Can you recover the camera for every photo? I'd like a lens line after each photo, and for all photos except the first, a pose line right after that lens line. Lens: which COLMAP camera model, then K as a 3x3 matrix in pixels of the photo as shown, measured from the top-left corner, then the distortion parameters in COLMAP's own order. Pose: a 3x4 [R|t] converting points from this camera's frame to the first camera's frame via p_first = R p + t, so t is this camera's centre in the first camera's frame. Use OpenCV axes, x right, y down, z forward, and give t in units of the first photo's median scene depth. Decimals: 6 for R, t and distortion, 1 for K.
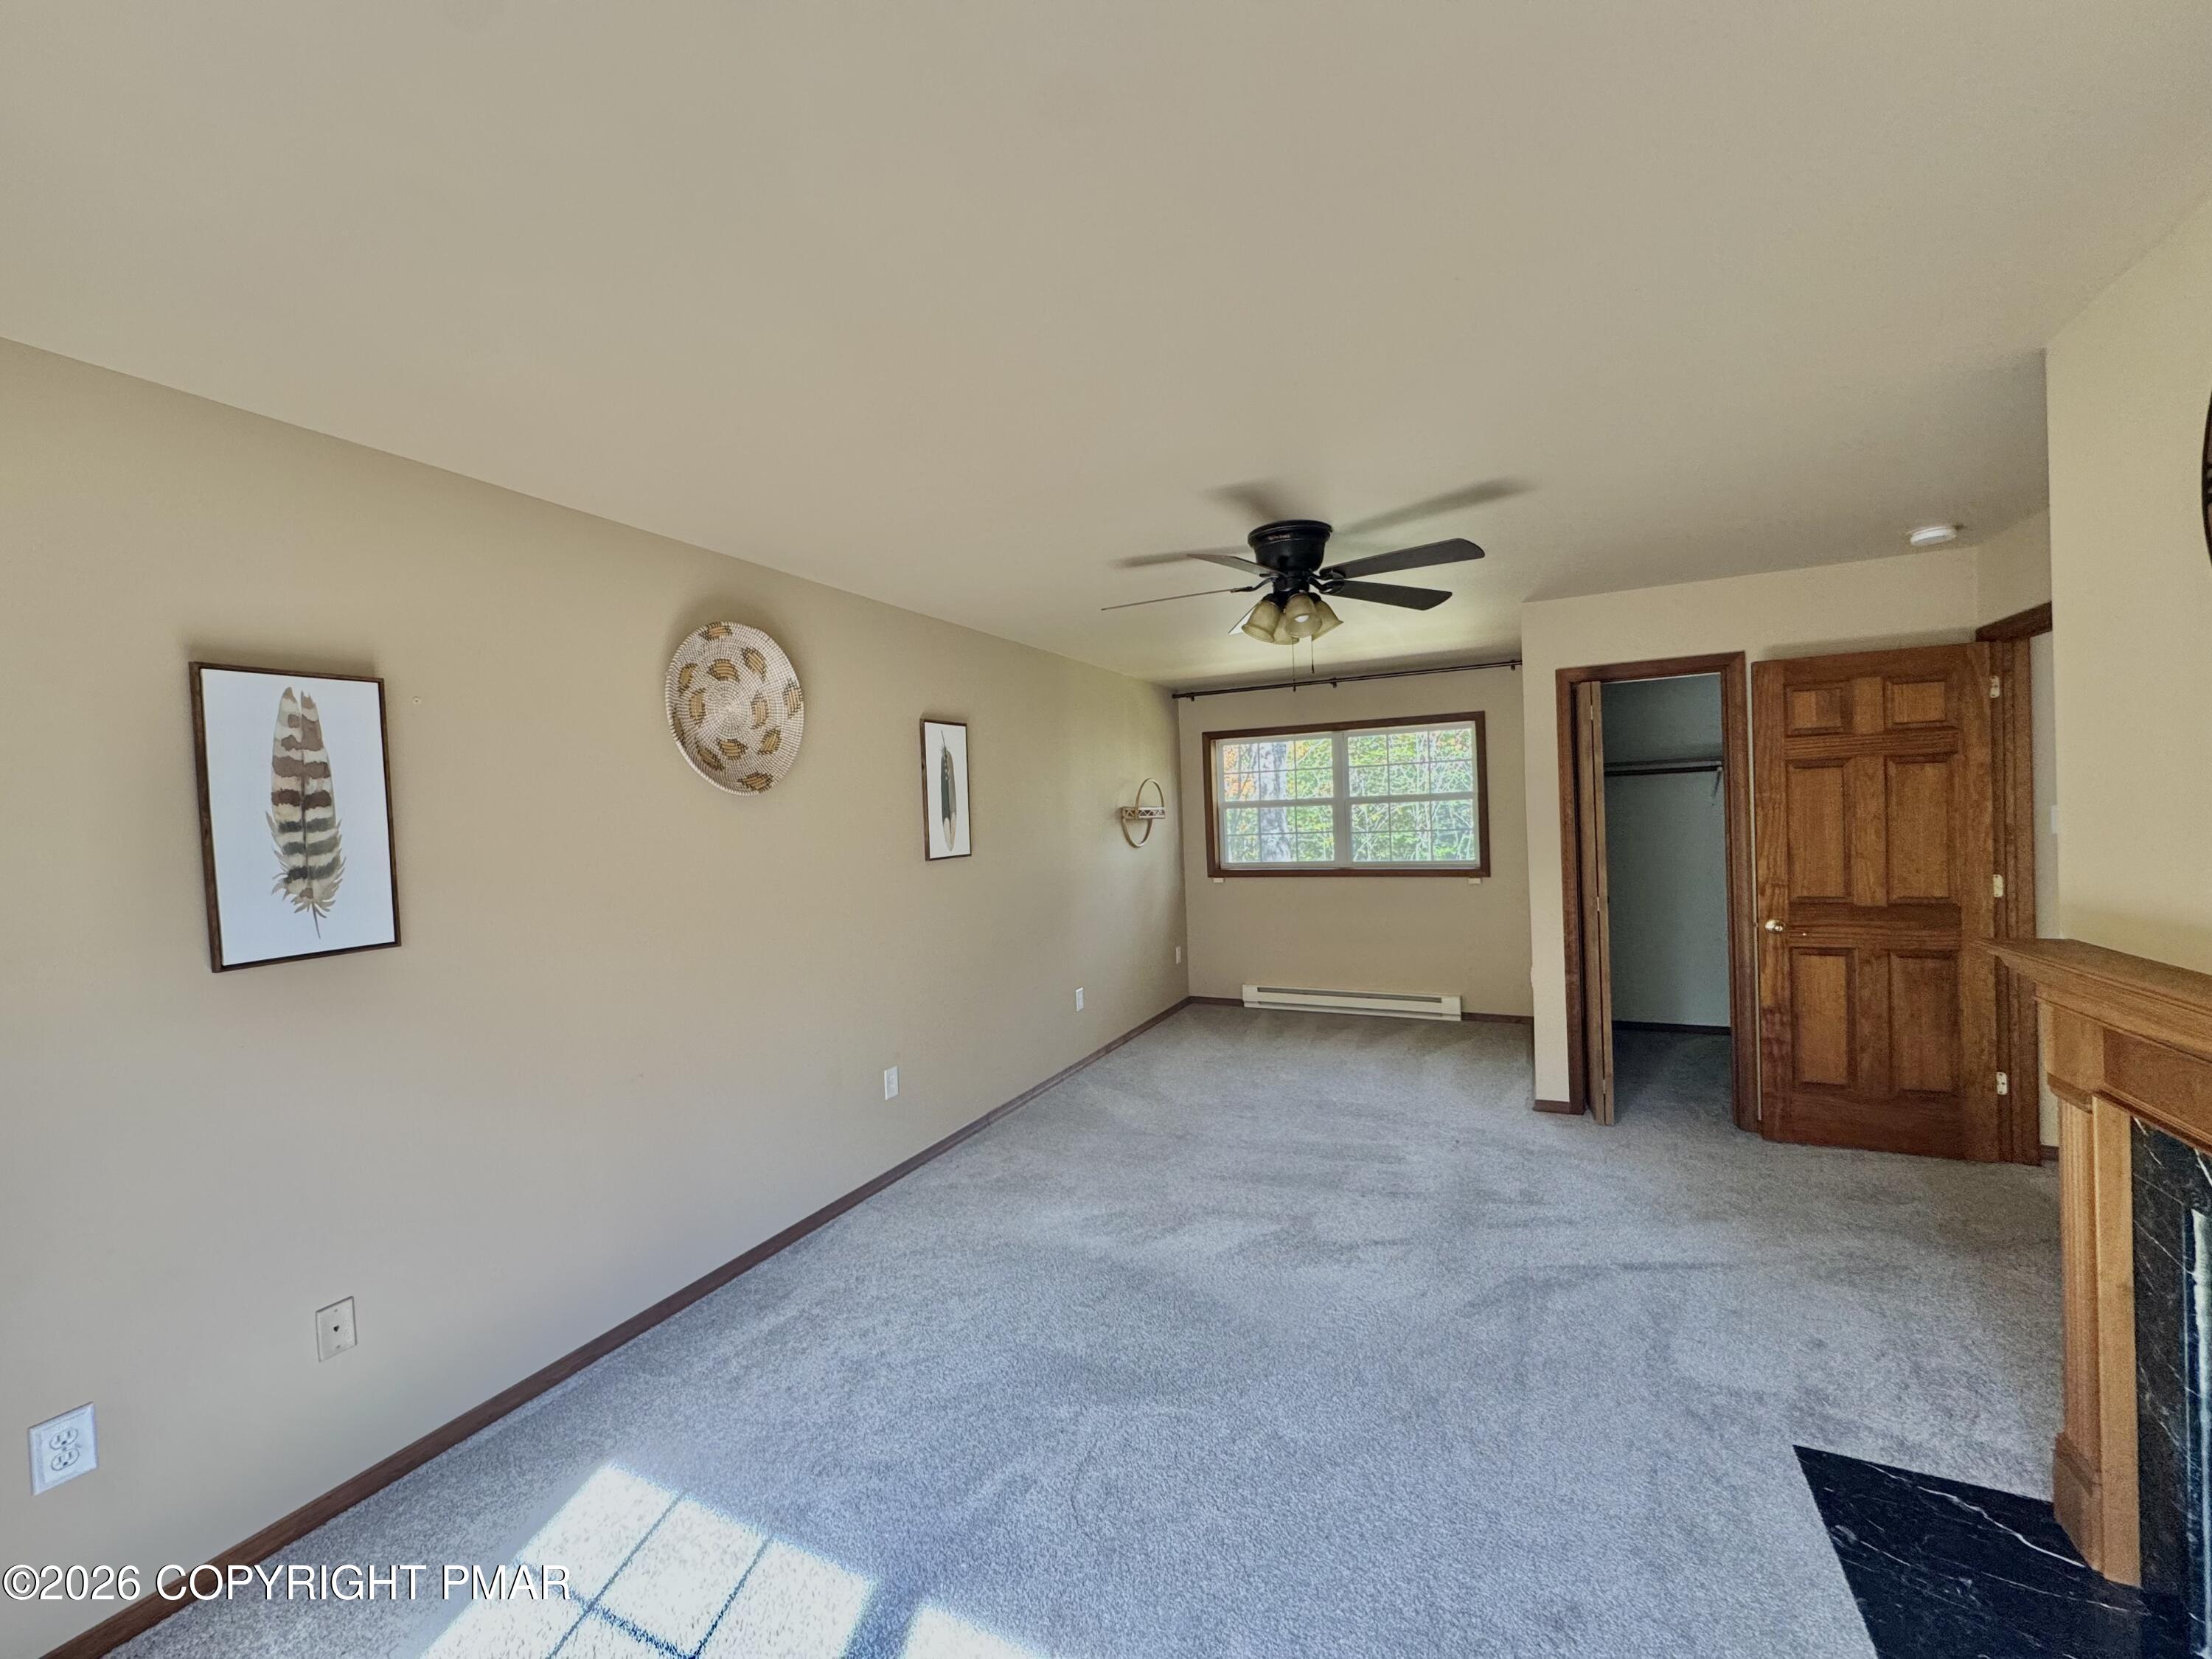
lens RADIAL K [[884.1, 0, 1105.3], [0, 884.1, 822.1], [0, 0, 1]] dist [-0.002473, -0.000104]
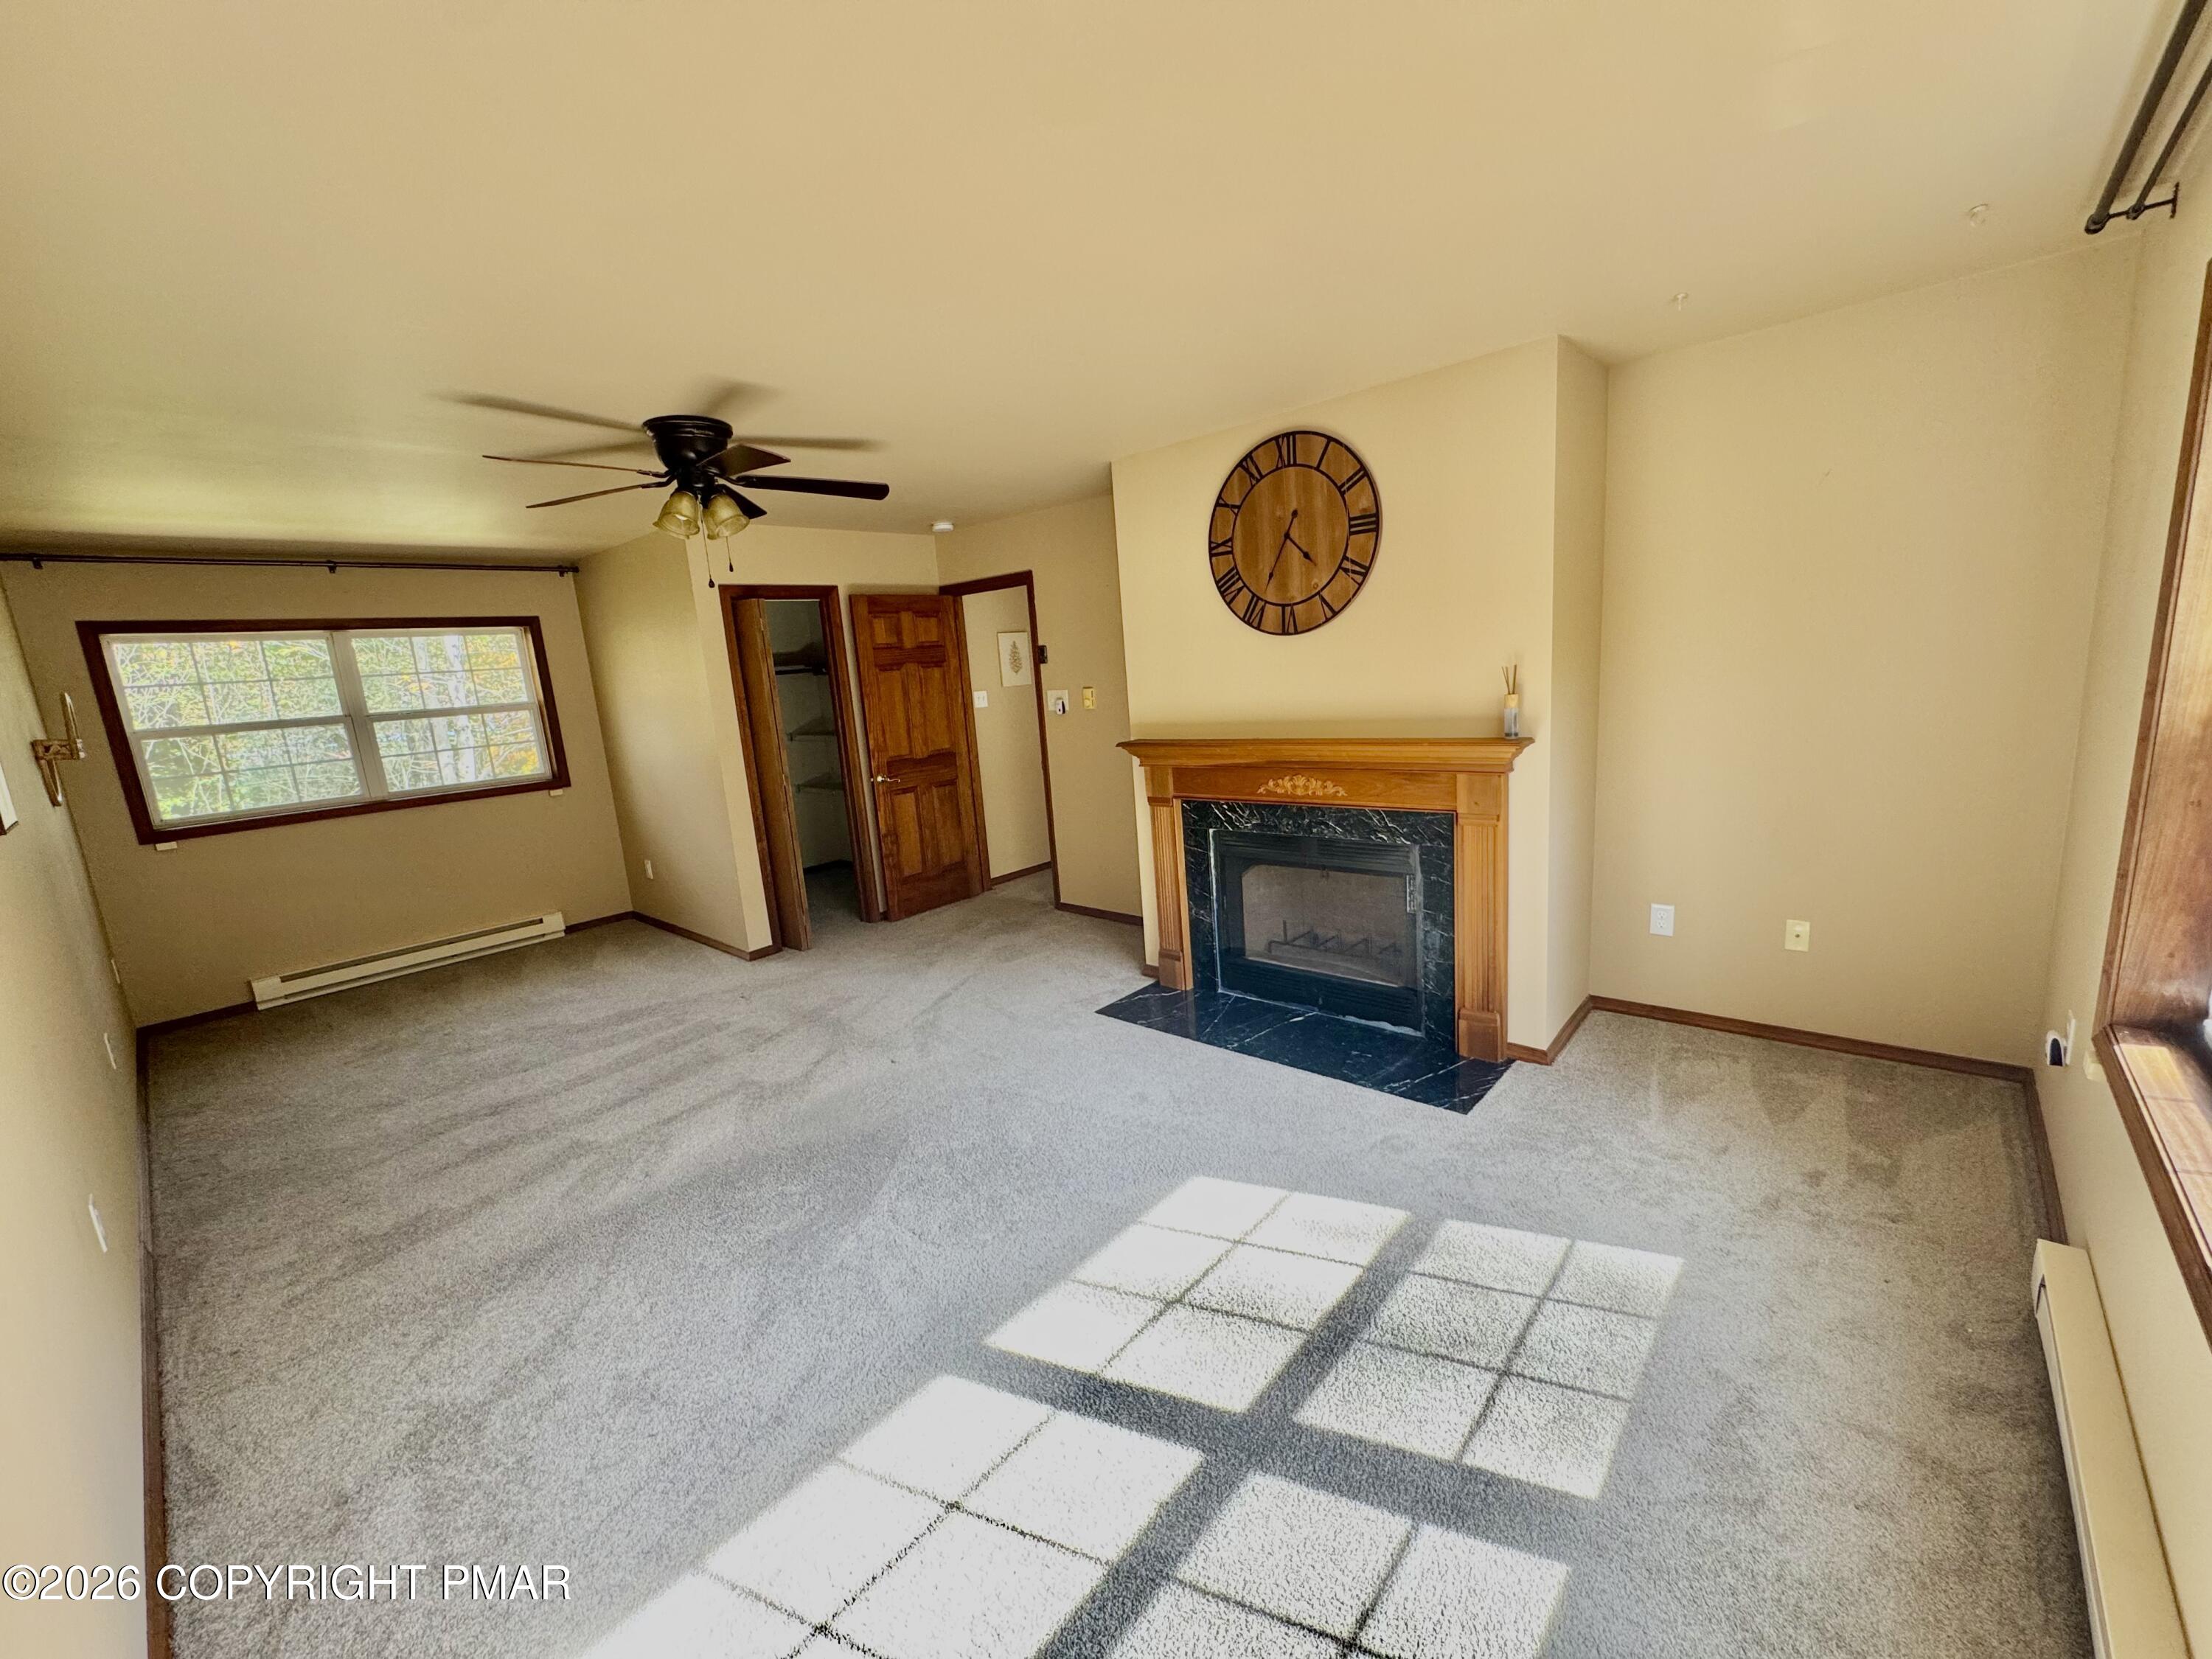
lens RADIAL K [[884.1, 0, 1105.8], [0, 884.1, 820.6], [0, 0, 1]] dist [-0.002473, -0.000104]
pose [[0.282968, -0.153388, 0.946785, -0.519541], [0.072233, 0.987734, 0.138434, 0.008775], [-0.956405, 0.029217, 0.290577, 0.202226]]
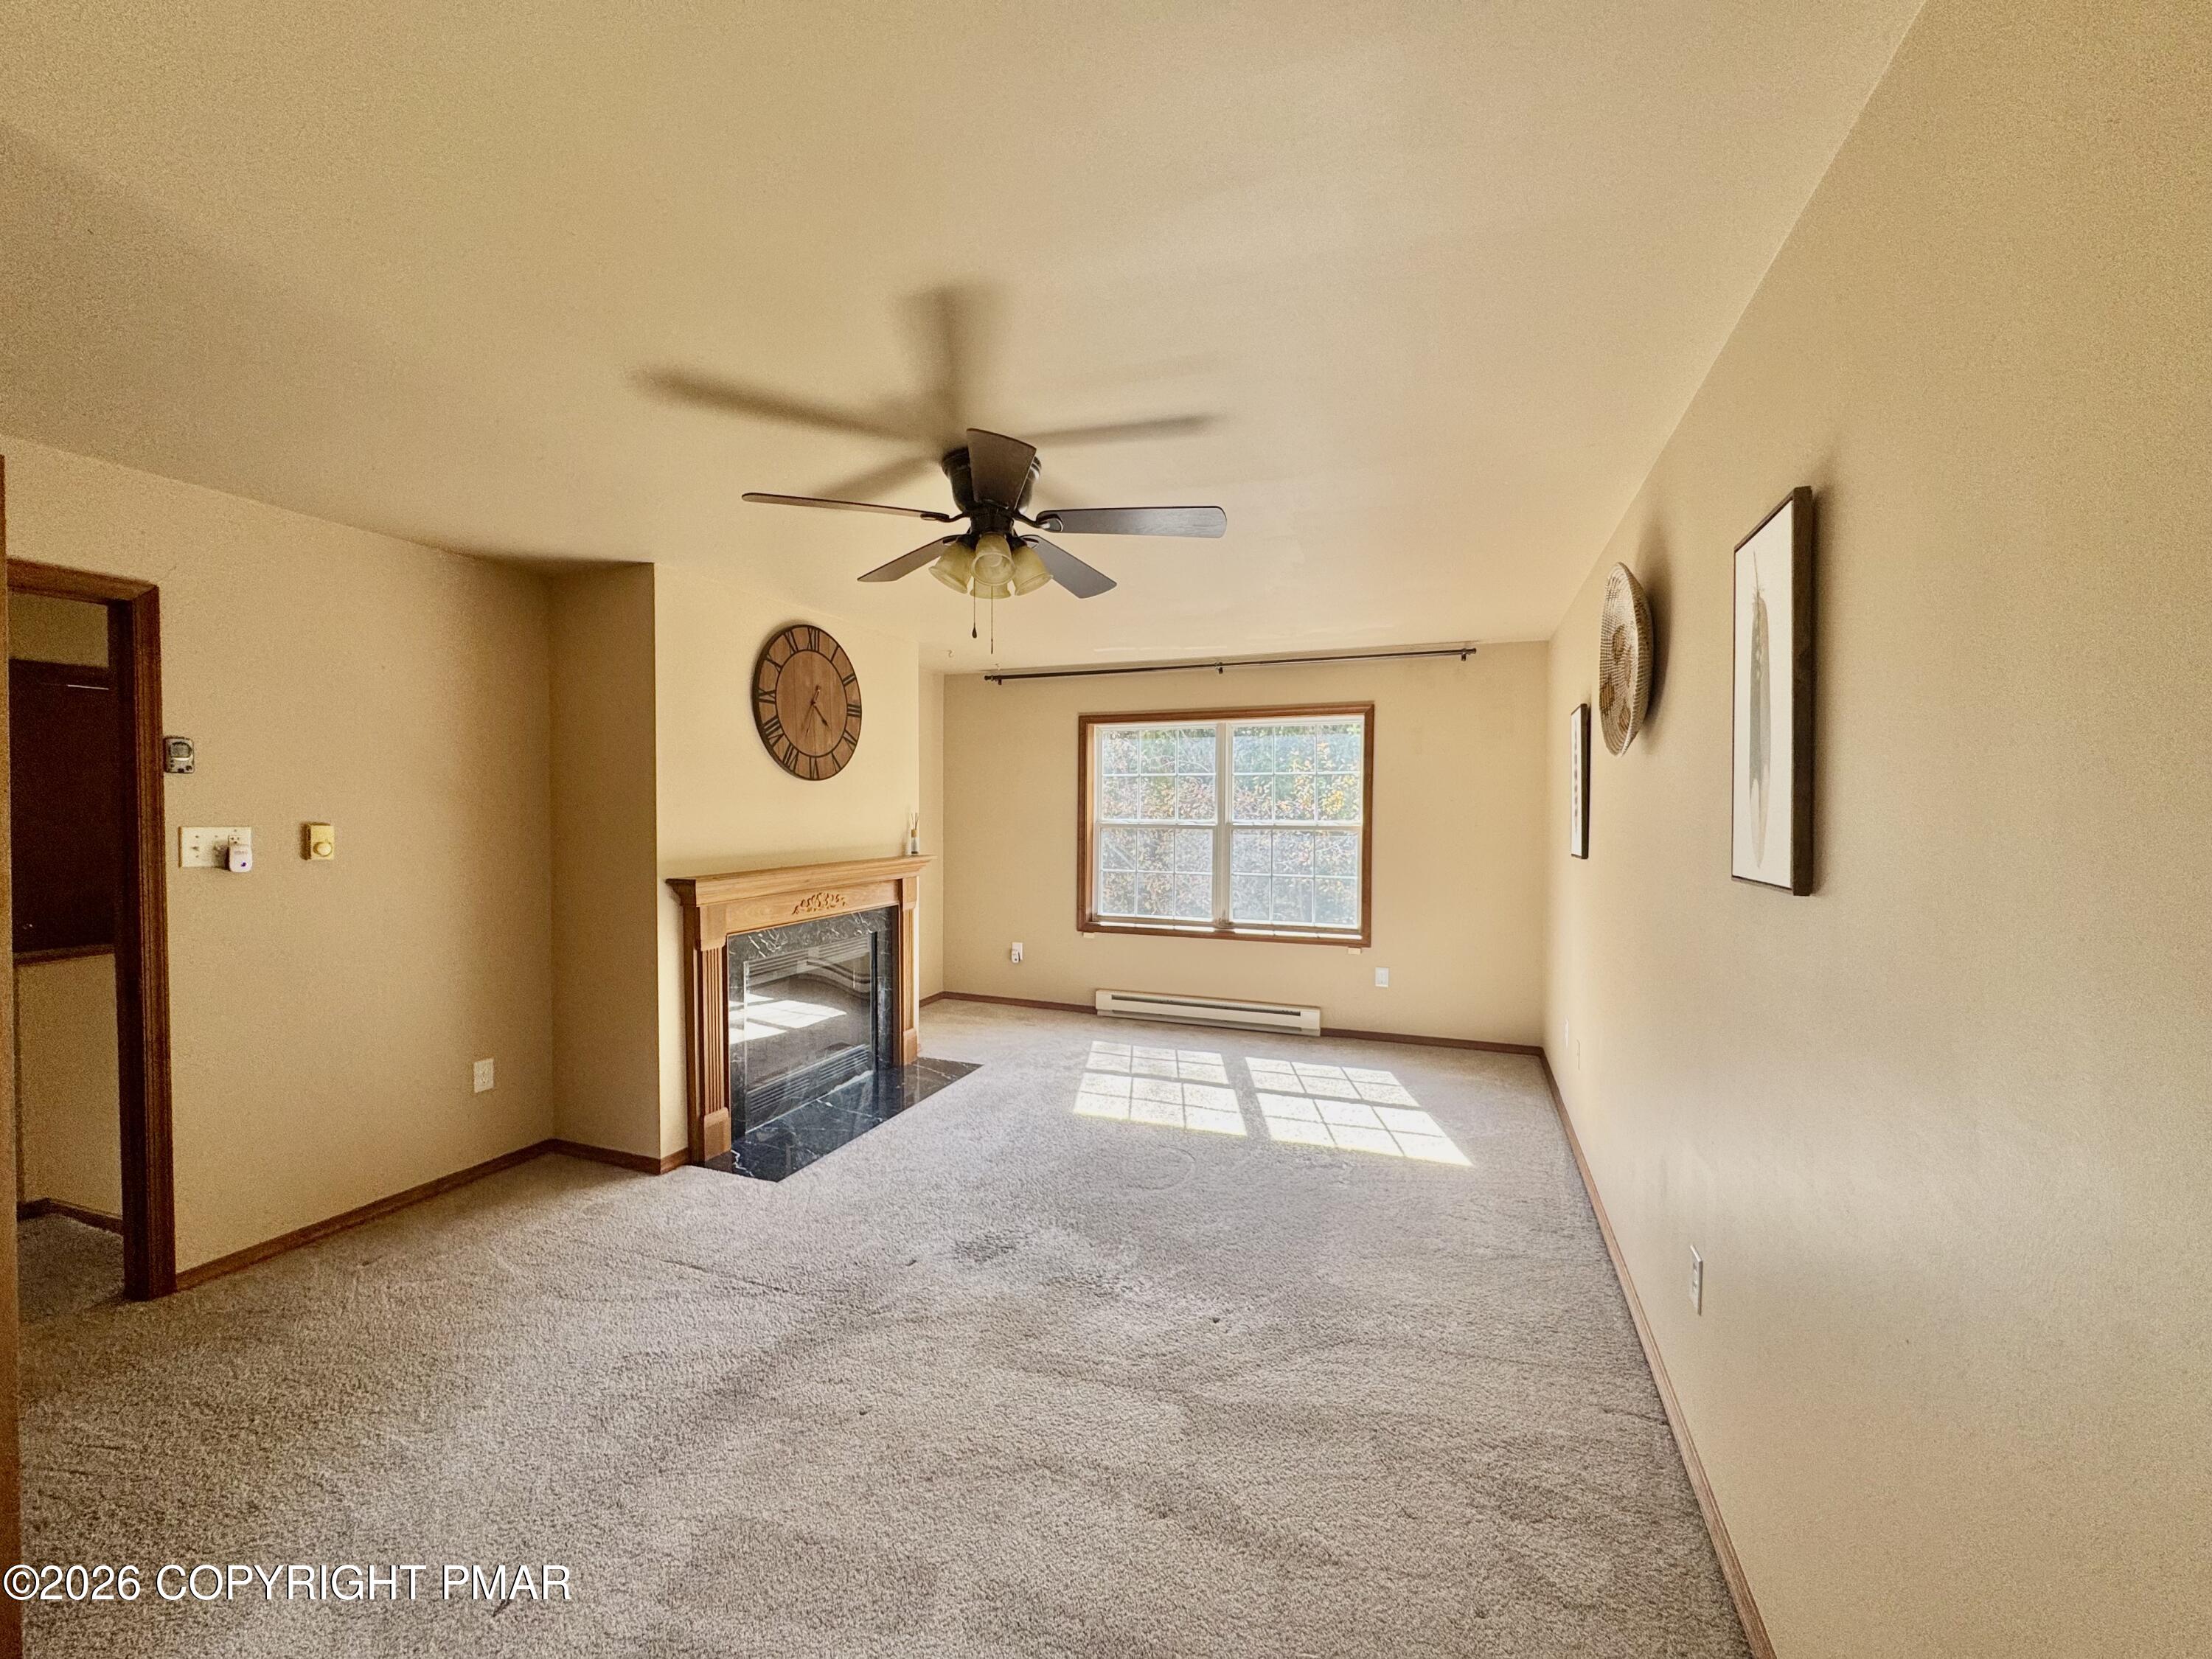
lens RADIAL K [[884.1, 0, 1125.3], [0, 884.1, 802.5], [0, 0, 1]] dist [-0.002473, -0.000104]
pose [[-0.994190, 0.033174, -0.102401, 0.137069], [0.032965, 0.999450, 0.003730, -0.003243], [0.102468, 0.000333, -0.994736, 1.418783]]
